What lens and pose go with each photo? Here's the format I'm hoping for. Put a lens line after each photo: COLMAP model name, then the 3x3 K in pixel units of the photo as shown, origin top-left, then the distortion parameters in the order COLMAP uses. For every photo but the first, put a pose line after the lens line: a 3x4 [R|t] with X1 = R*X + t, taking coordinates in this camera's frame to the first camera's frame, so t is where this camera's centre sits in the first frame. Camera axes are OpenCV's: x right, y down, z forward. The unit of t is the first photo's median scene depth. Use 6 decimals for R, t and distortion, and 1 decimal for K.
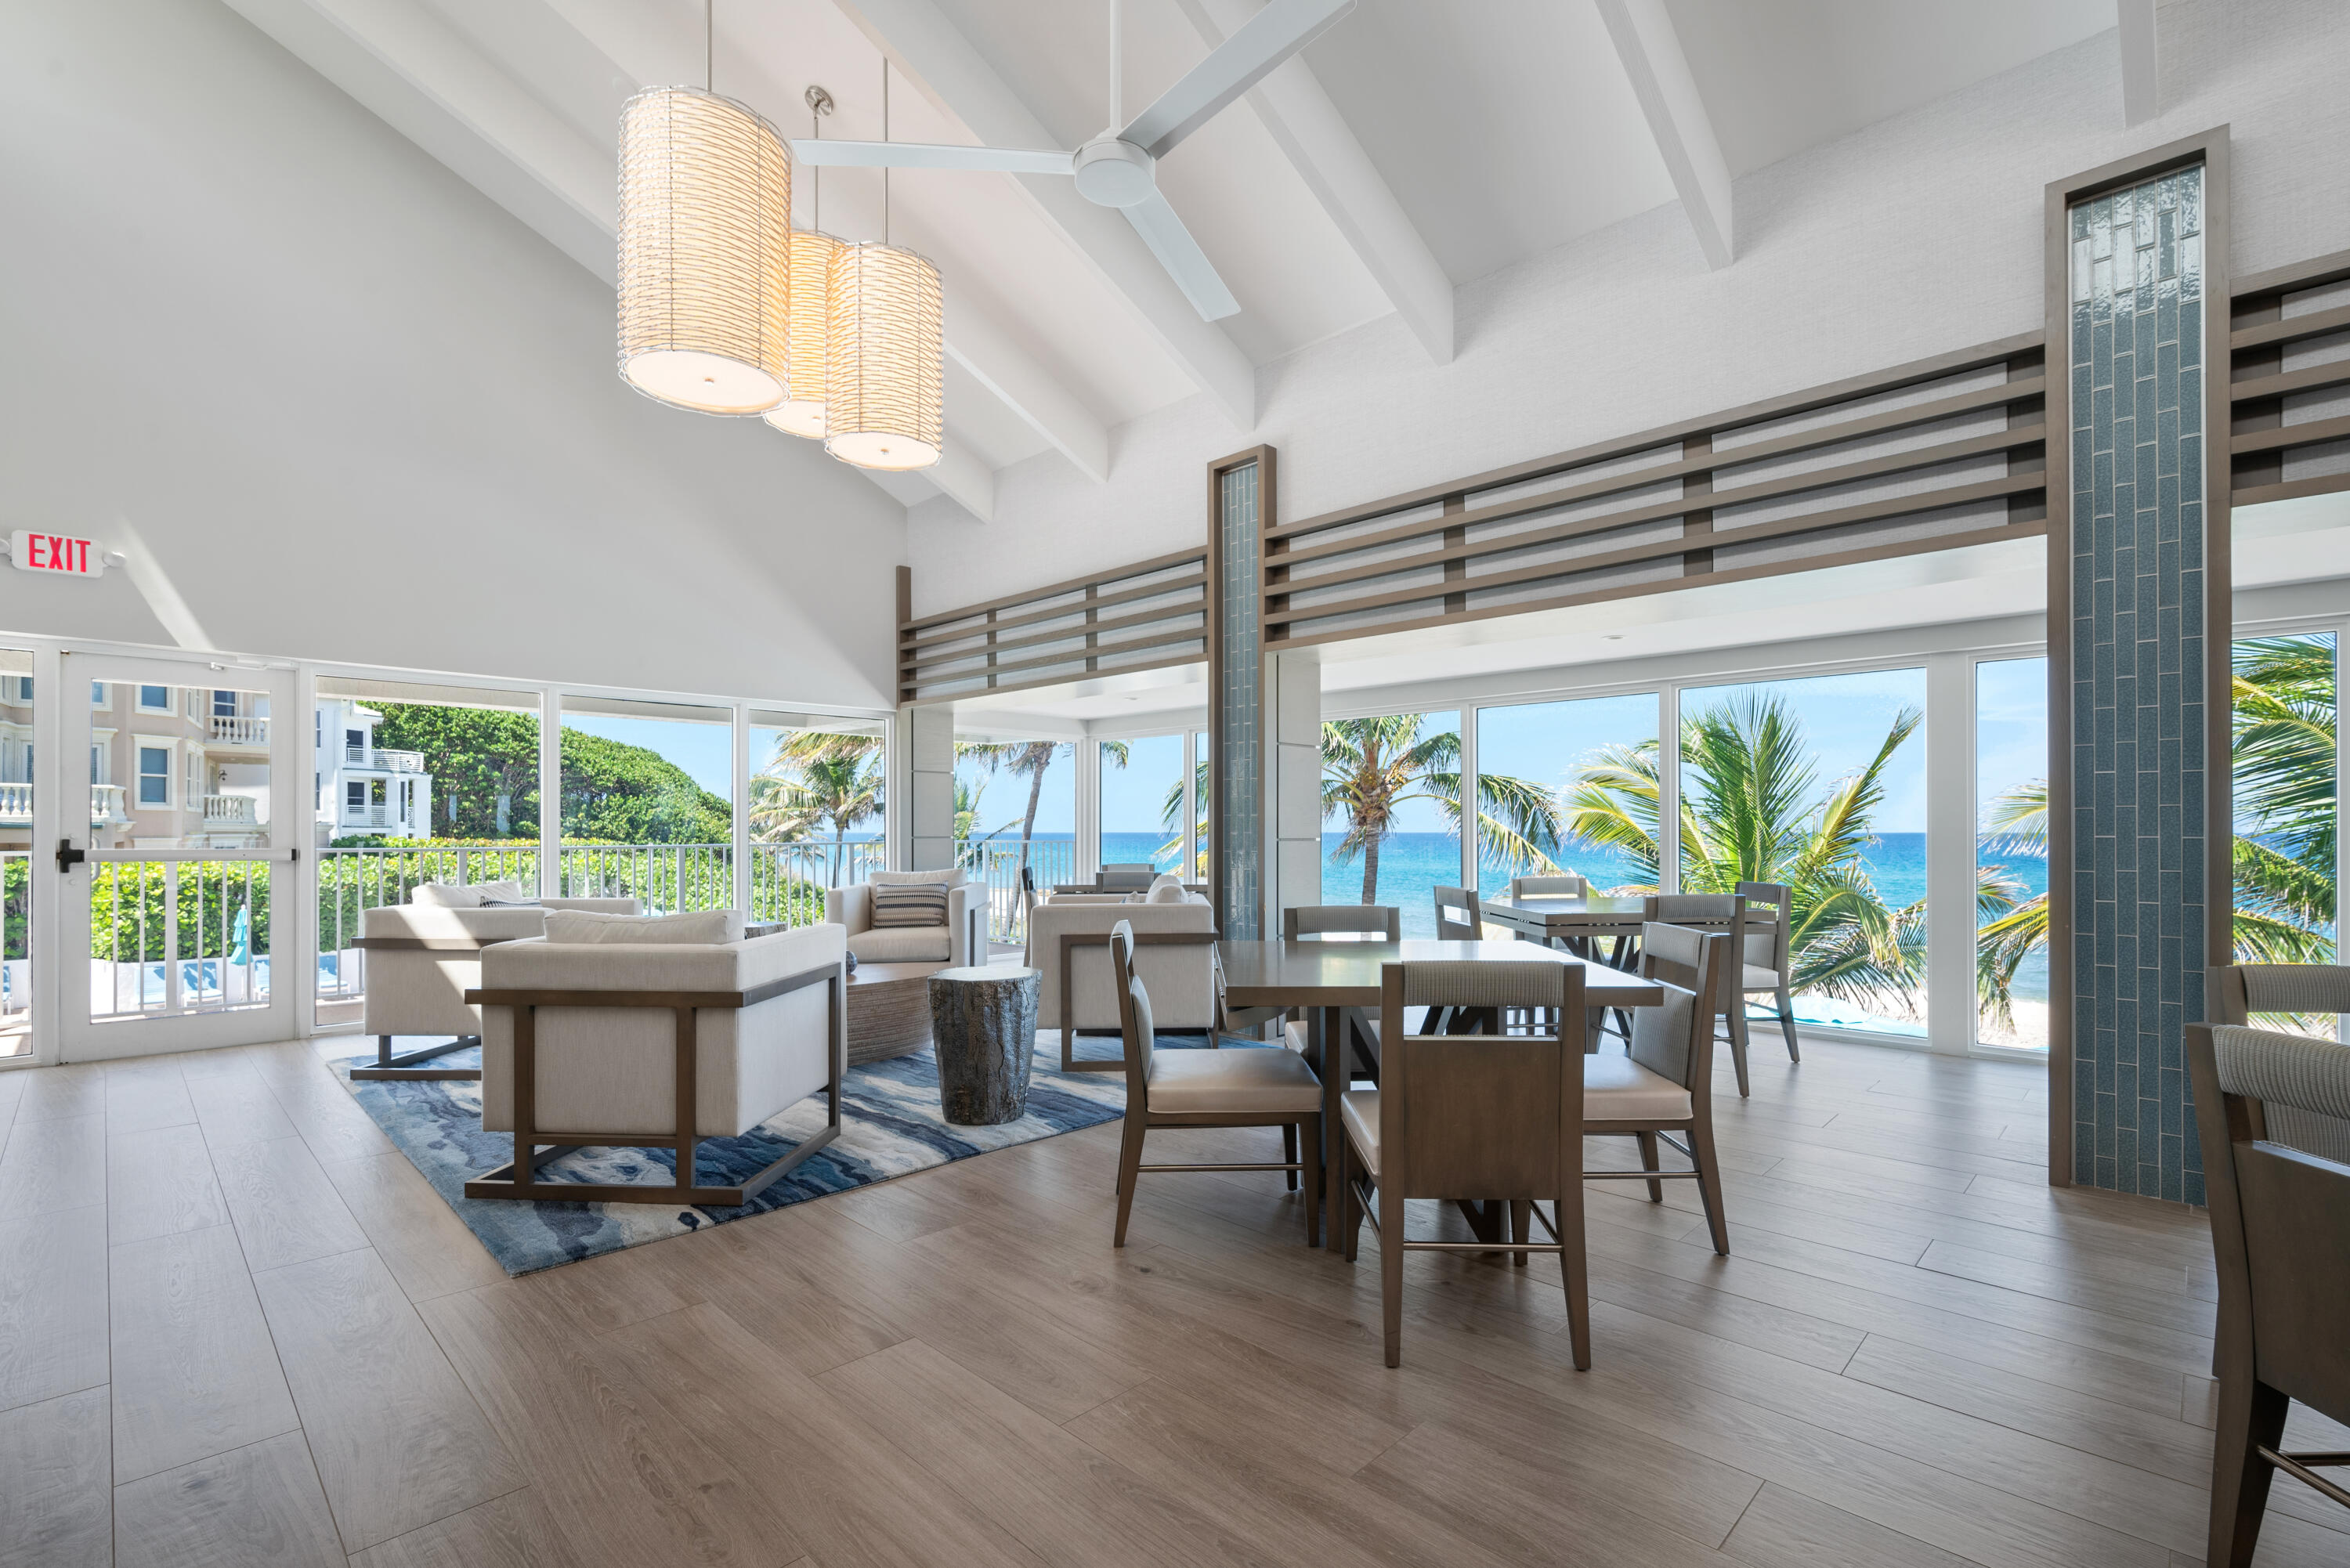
lens RADIAL K [[1044.6, 0, 1186.2], [0, 1044.6, 829.4], [0, 0, 1]] dist [-0.000345, 0.000862]
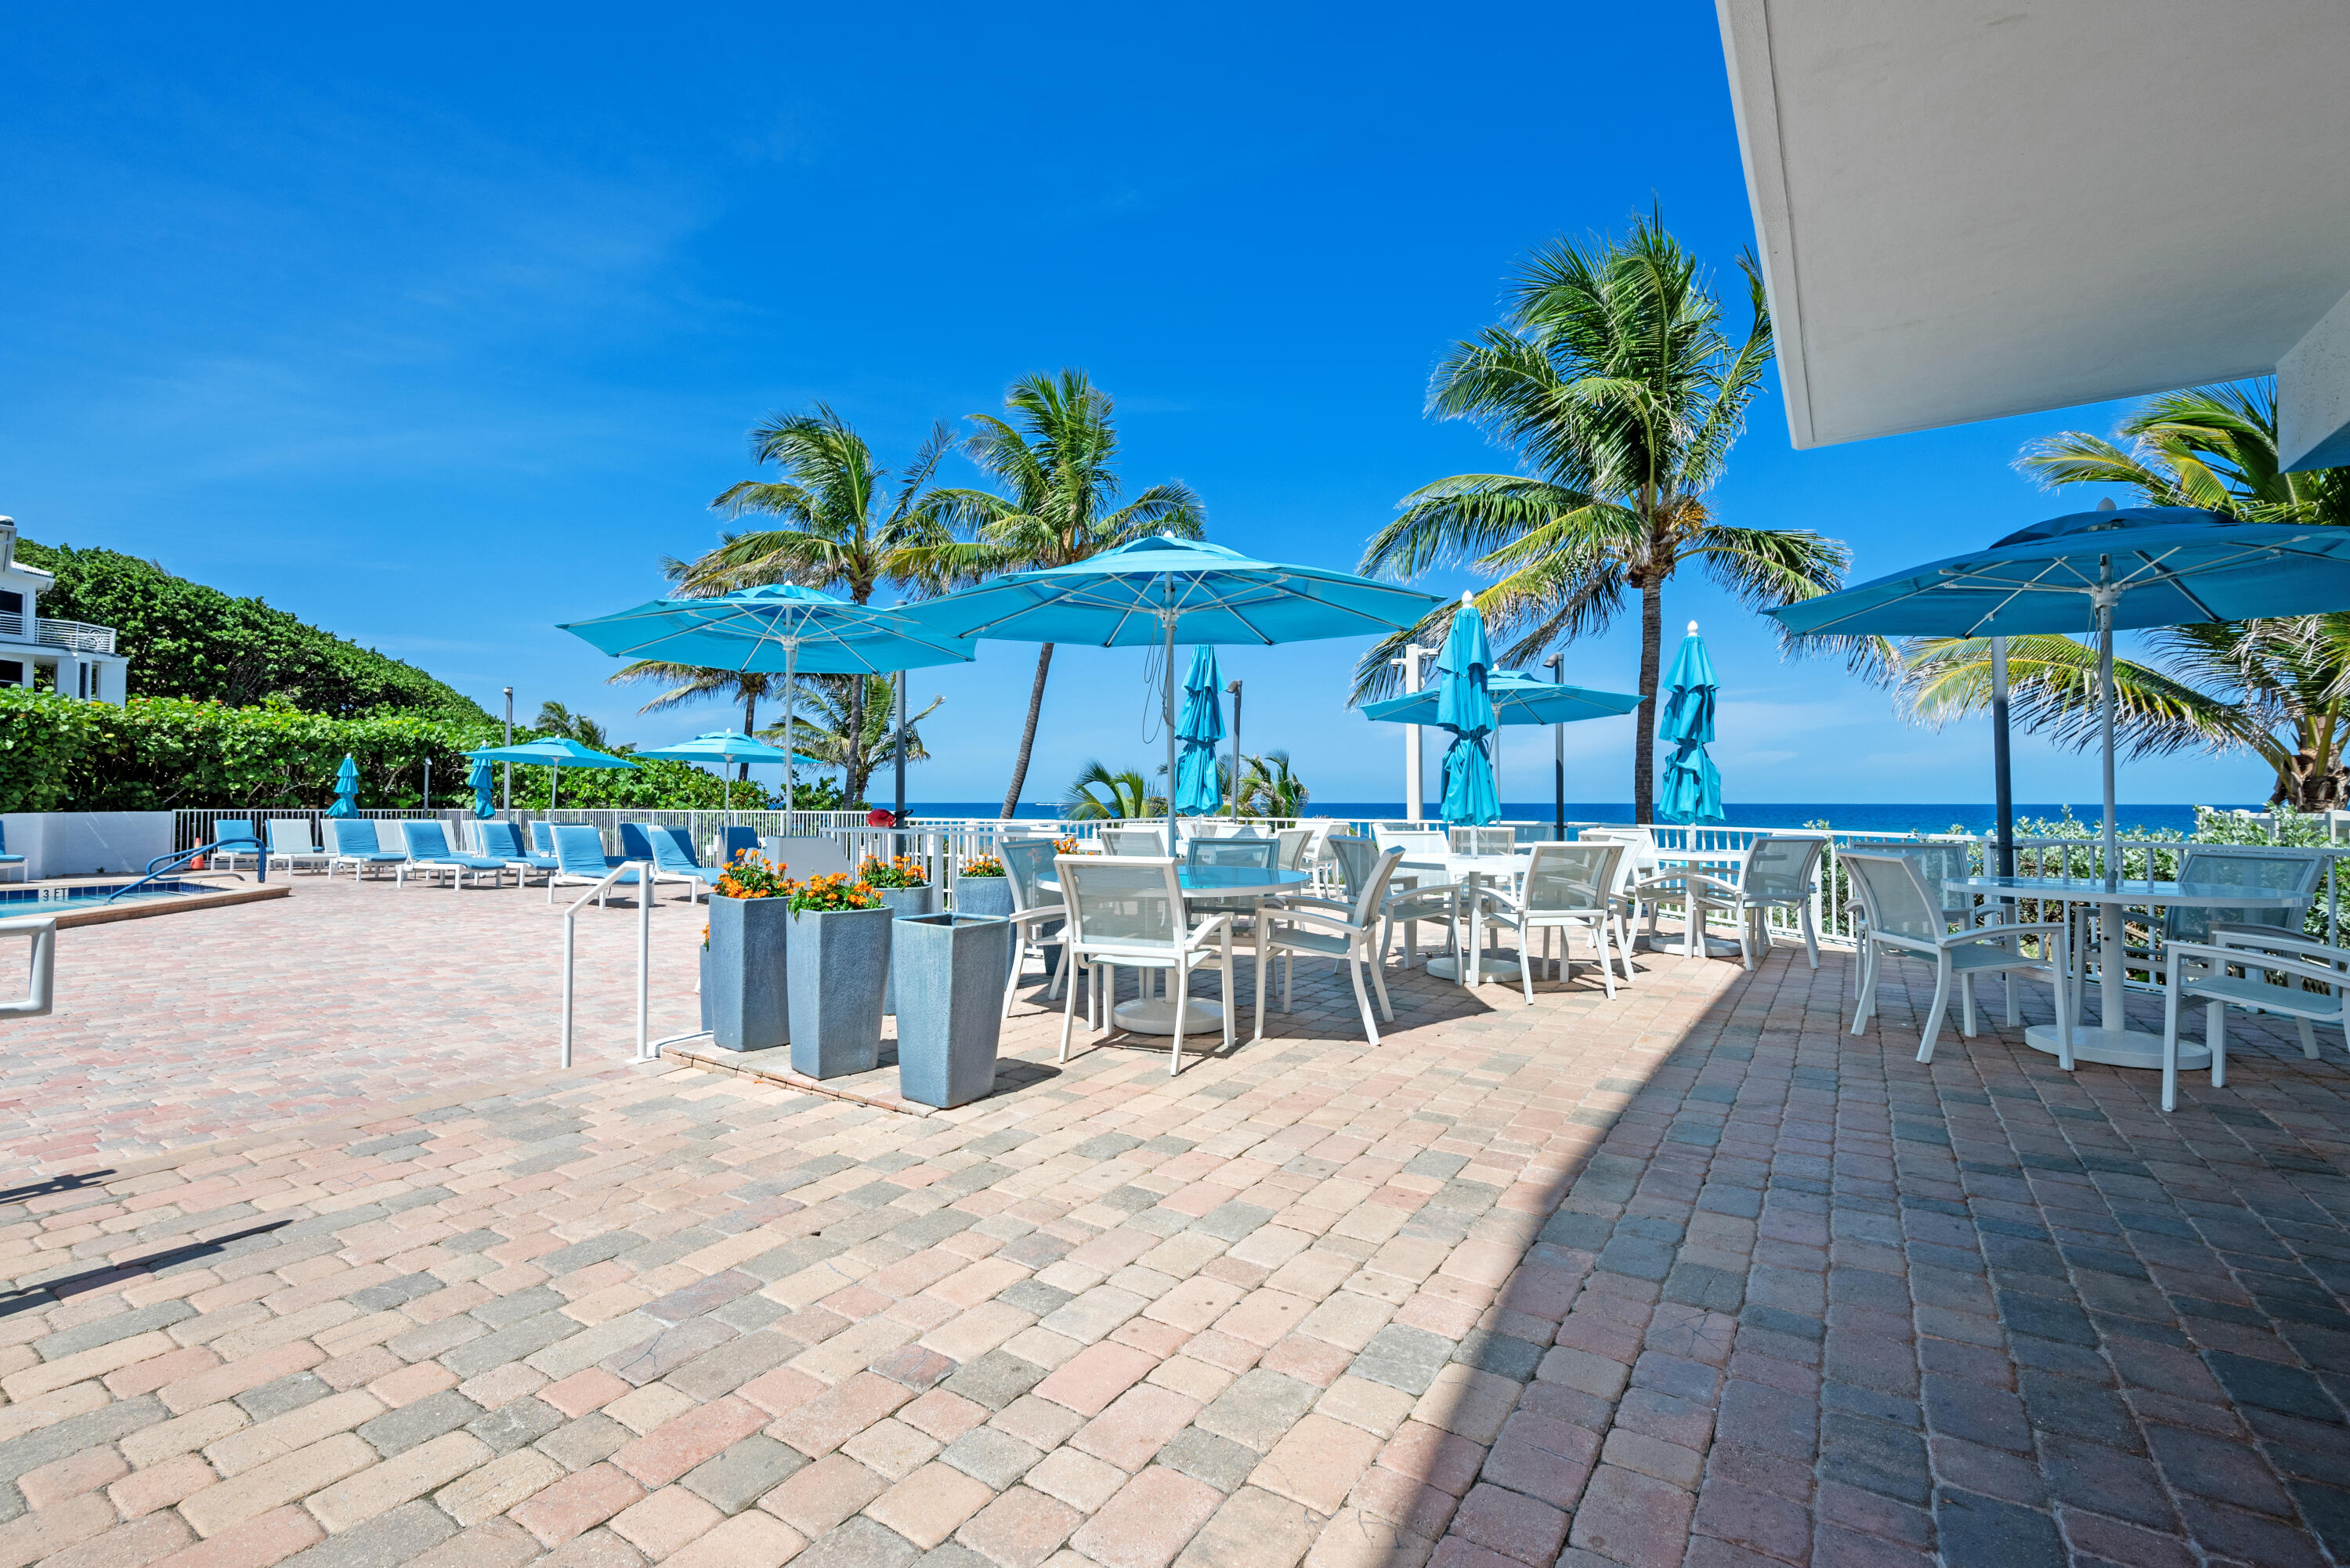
lens RADIAL K [[1044.6, 0, 1177.3], [0, 1044.6, 775.0], [0, 0, 1]] dist [-0.000345, 0.000862]
pose [[0.984397, 0.007181, 0.175817, -0.094291], [-0.004788, 0.999890, -0.014035, 0.035659], [-0.175898, 0.012974, 0.984323, 0.108002]]
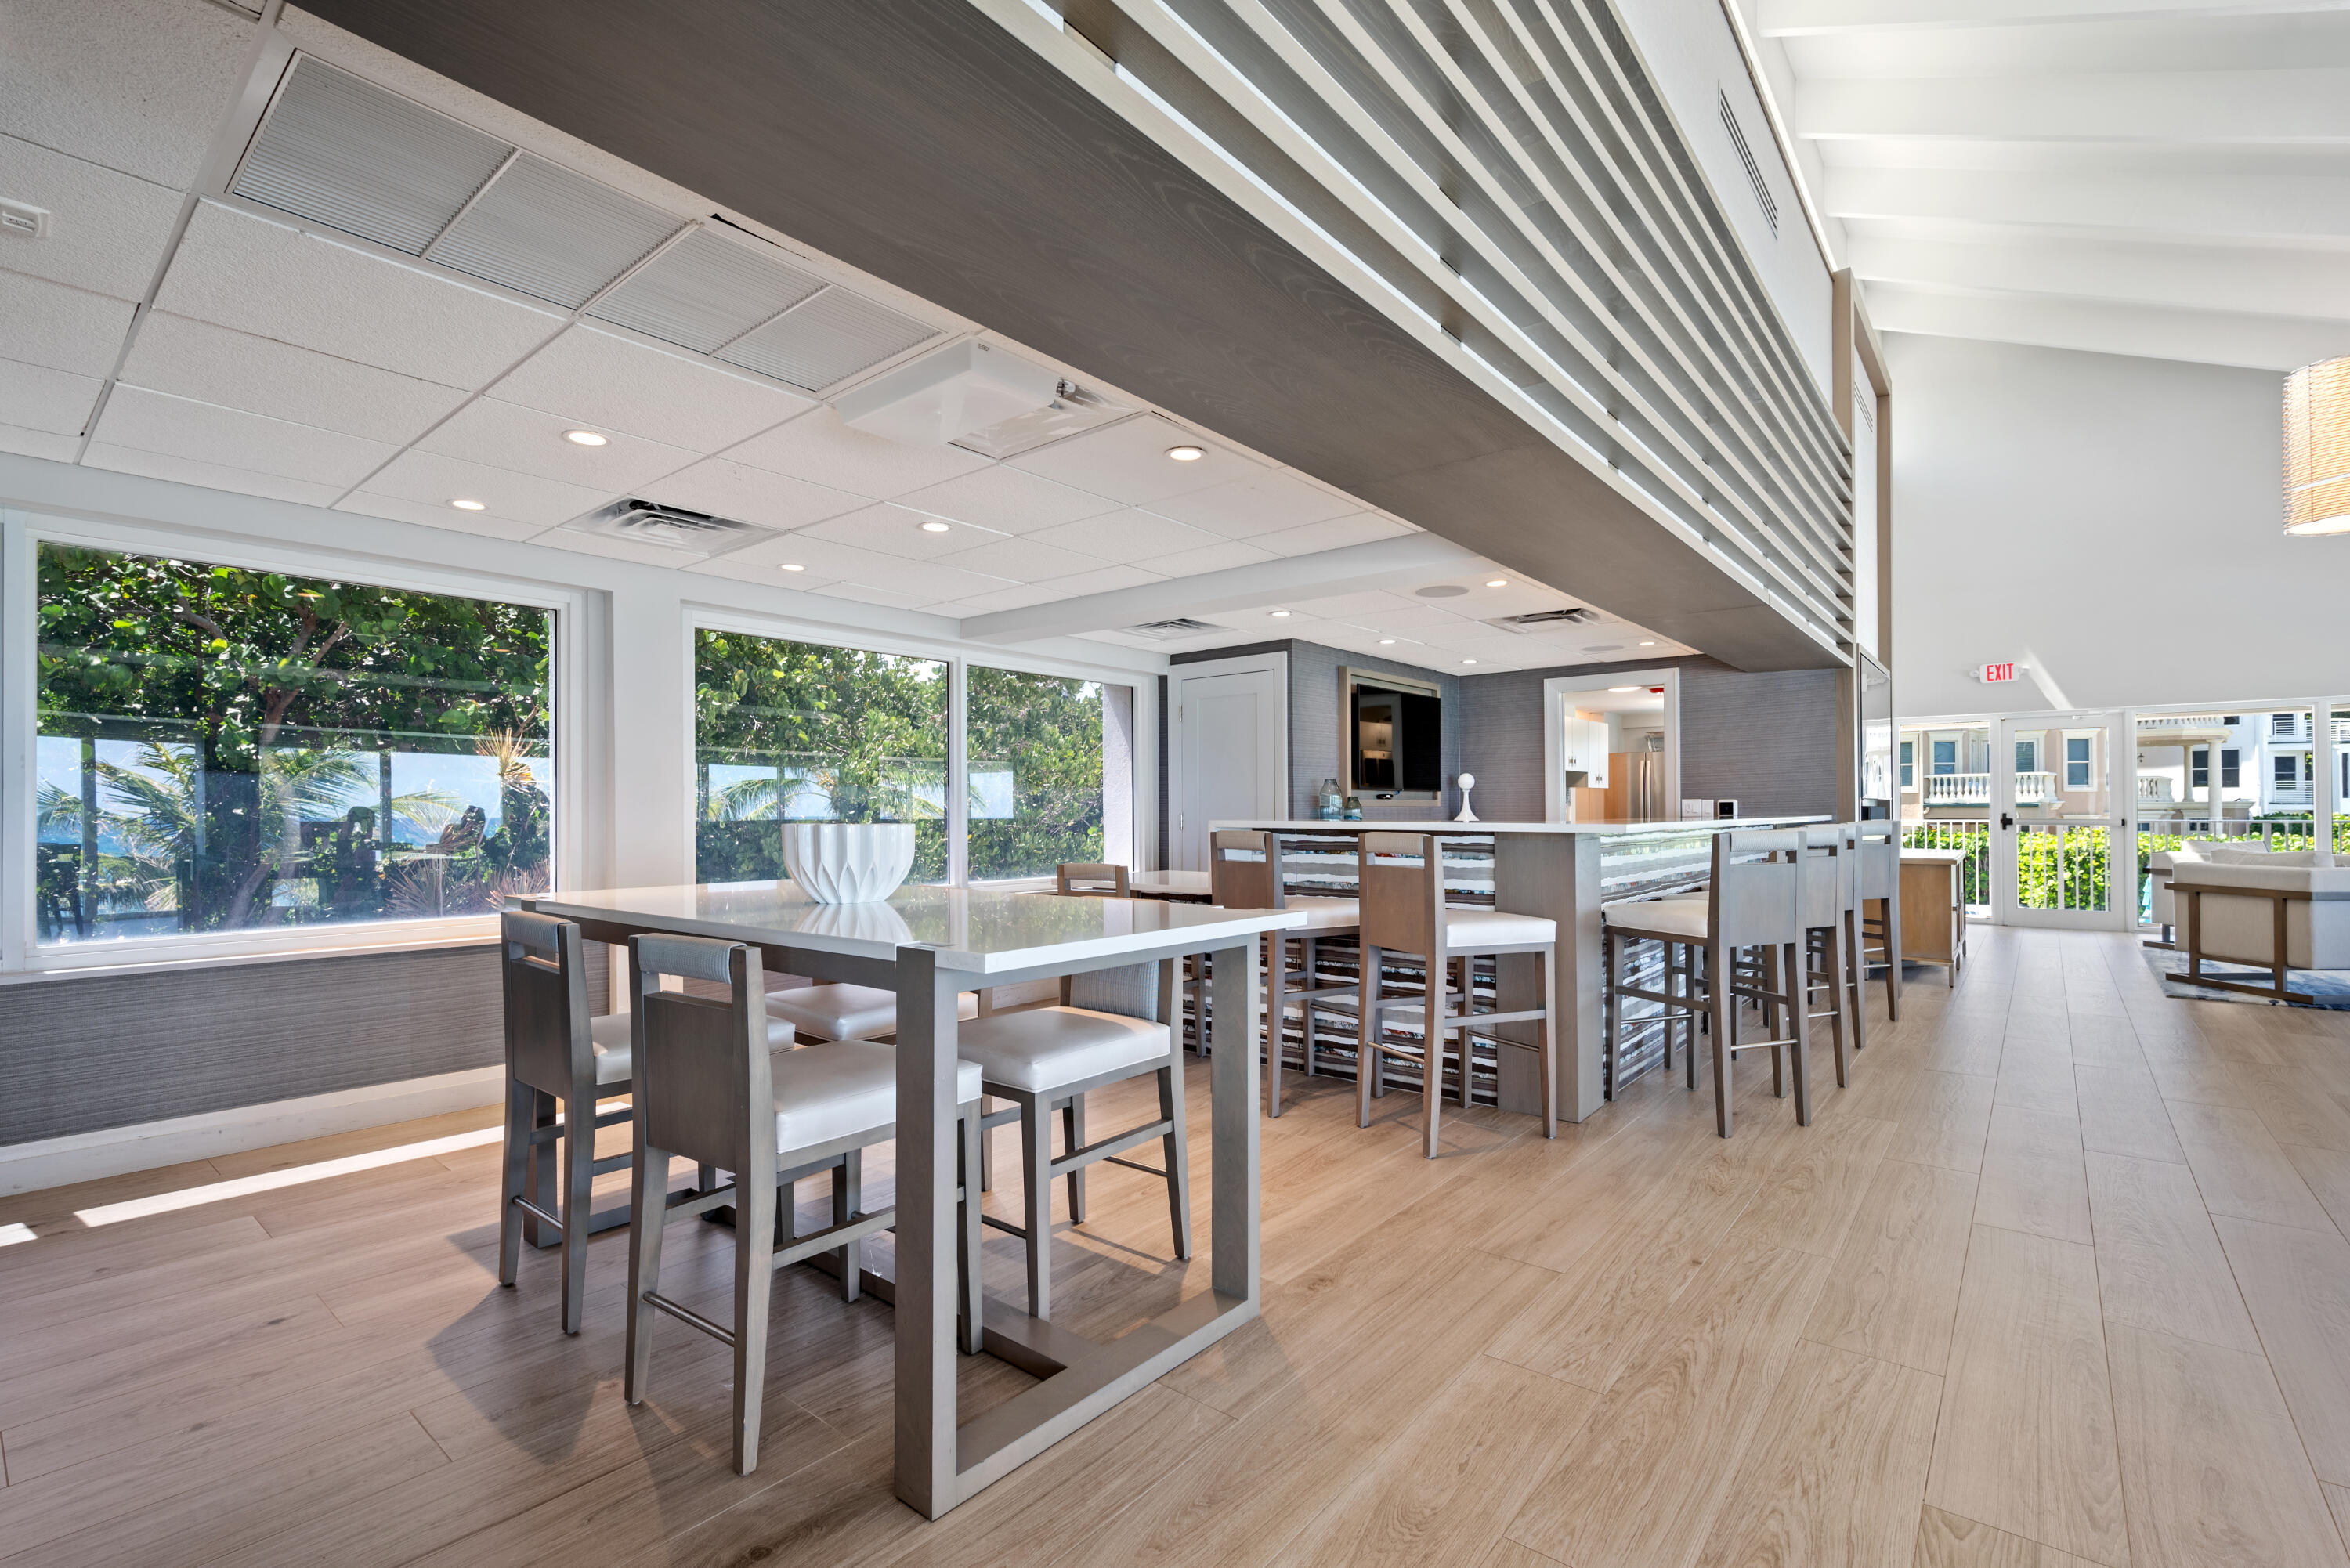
lens RADIAL K [[1044.6, 0, 1160.9], [0, 1044.6, 798.1], [0, 0, 1]] dist [-0.000345, 0.000862]
pose [[0.064413, -0.015257, -0.997807, 0.646726], [0.006391, 0.999869, -0.014876, -0.000143], [0.997903, -0.005419, 0.064502, -0.584491]]
